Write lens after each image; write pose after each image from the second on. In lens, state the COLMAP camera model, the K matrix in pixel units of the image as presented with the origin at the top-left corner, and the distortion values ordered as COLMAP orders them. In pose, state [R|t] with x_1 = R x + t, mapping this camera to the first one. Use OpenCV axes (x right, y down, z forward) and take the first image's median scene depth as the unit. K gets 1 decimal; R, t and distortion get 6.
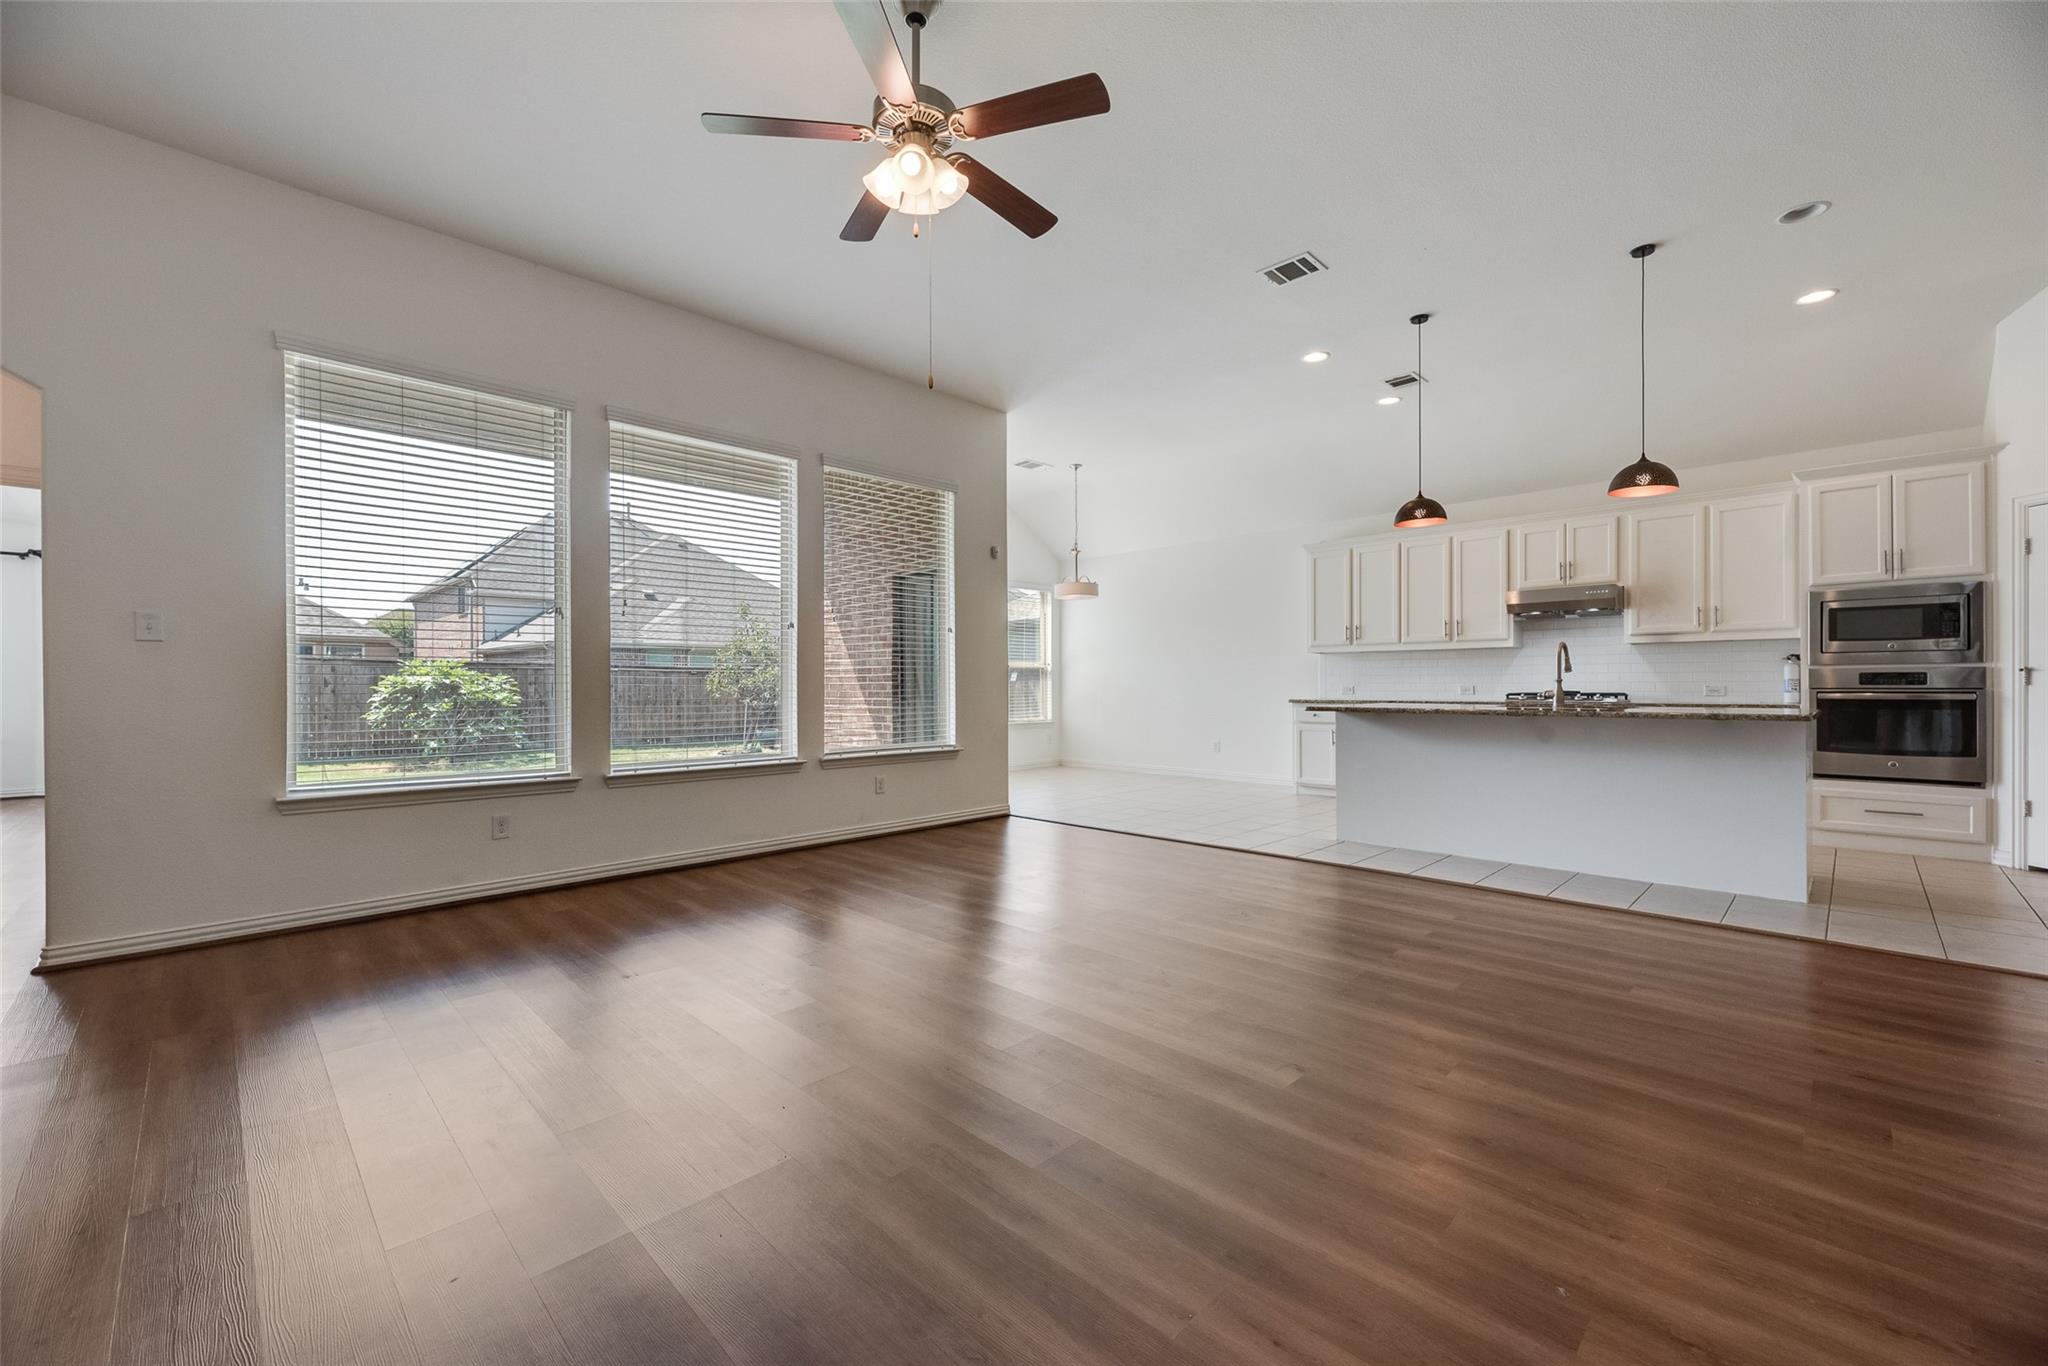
lens RADIAL K [[815.7, 0, 1024.0], [0, 815.7, 683.0], [0, 0, 1]] dist [0.001510, -0.000023]
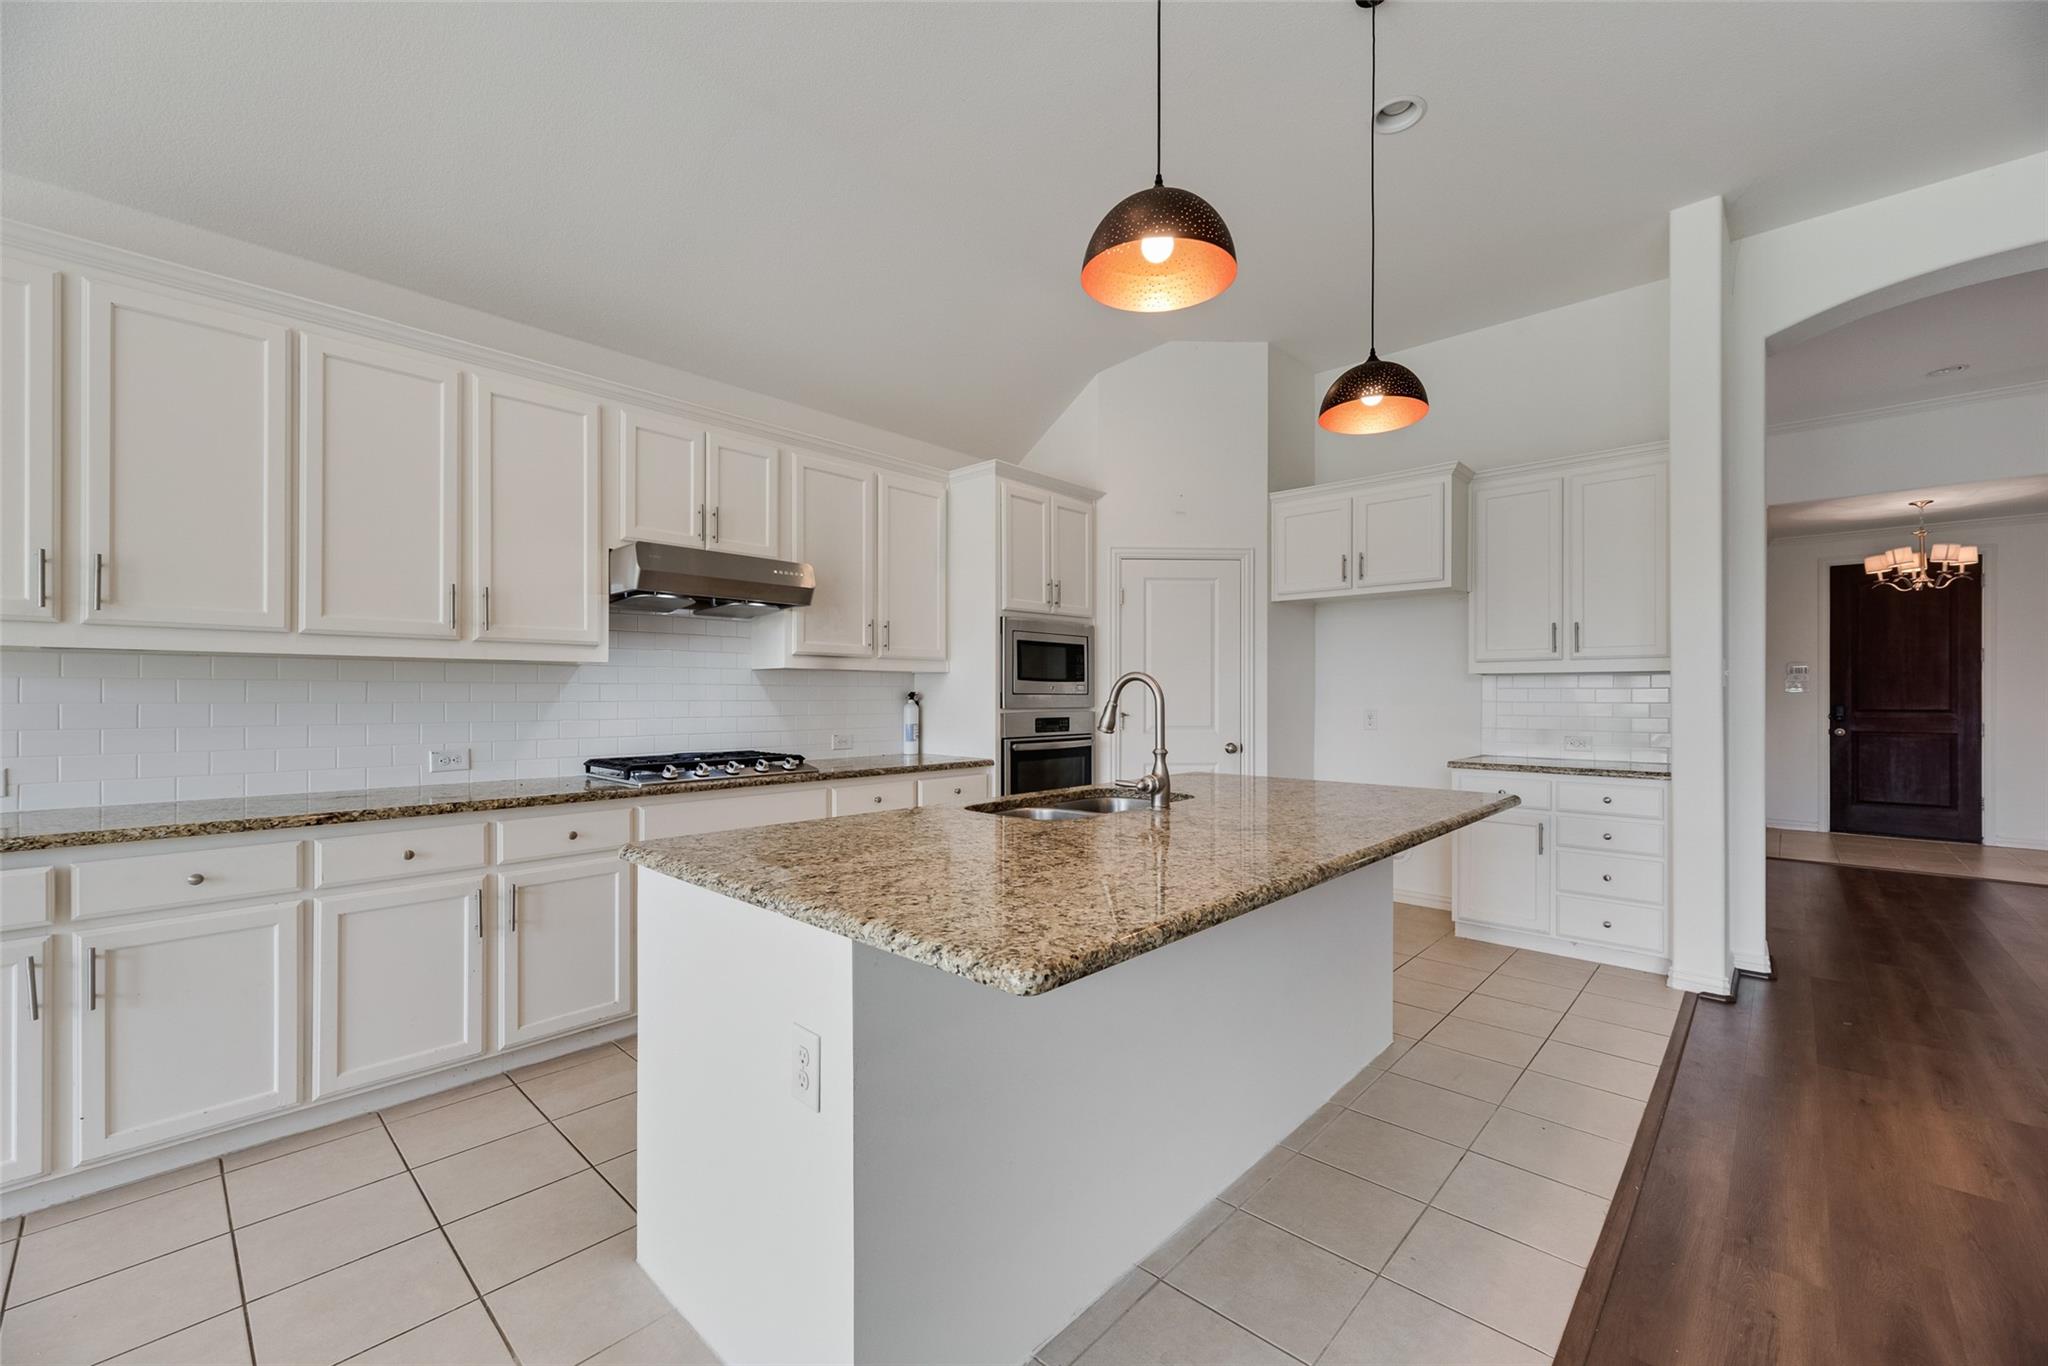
lens RADIAL K [[815.7, 0, 1024.0], [0, 815.7, 683.0], [0, 0, 1]] dist [0.001510, -0.000023]
pose [[-0.047505, 0.008546, 0.998834, 0.175232], [-0.011591, 0.999891, -0.009106, -0.040845], [-0.998804, -0.012010, -0.047401, 1.041527]]
